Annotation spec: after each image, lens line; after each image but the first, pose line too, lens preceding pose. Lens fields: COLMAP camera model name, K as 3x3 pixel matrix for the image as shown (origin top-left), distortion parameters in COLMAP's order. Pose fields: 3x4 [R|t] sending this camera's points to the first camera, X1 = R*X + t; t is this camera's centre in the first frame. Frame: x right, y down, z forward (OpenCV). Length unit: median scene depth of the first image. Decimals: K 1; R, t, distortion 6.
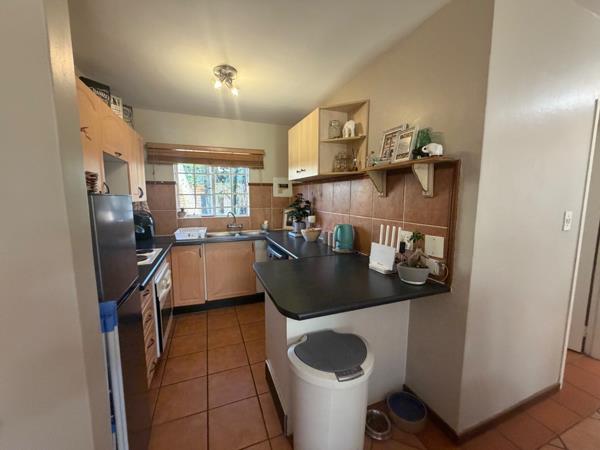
lens RADIAL K [[238.5, 0, 300.0], [0, 238.5, 225.0], [0, 0, 1]] dist [0.000110, -0.000159]
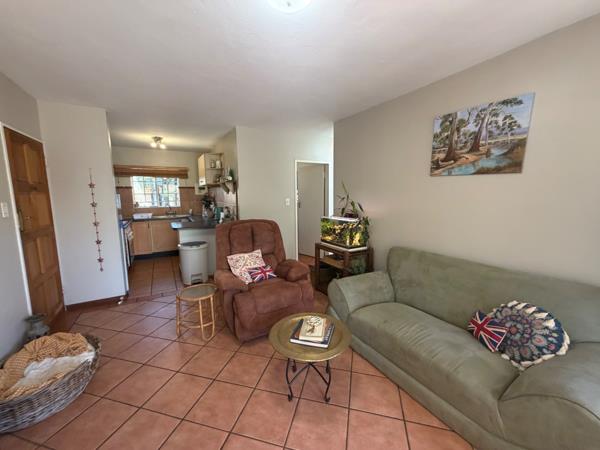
lens RADIAL K [[238.5, 0, 300.0], [0, 238.5, 225.0], [0, 0, 1]] dist [0.000110, -0.000159]
pose [[0.987915, -0.030012, 0.152062, 0.408060], [0.029337, 0.999547, 0.006679, 0.120095], [-0.152193, -0.002137, 0.988348, -0.892547]]
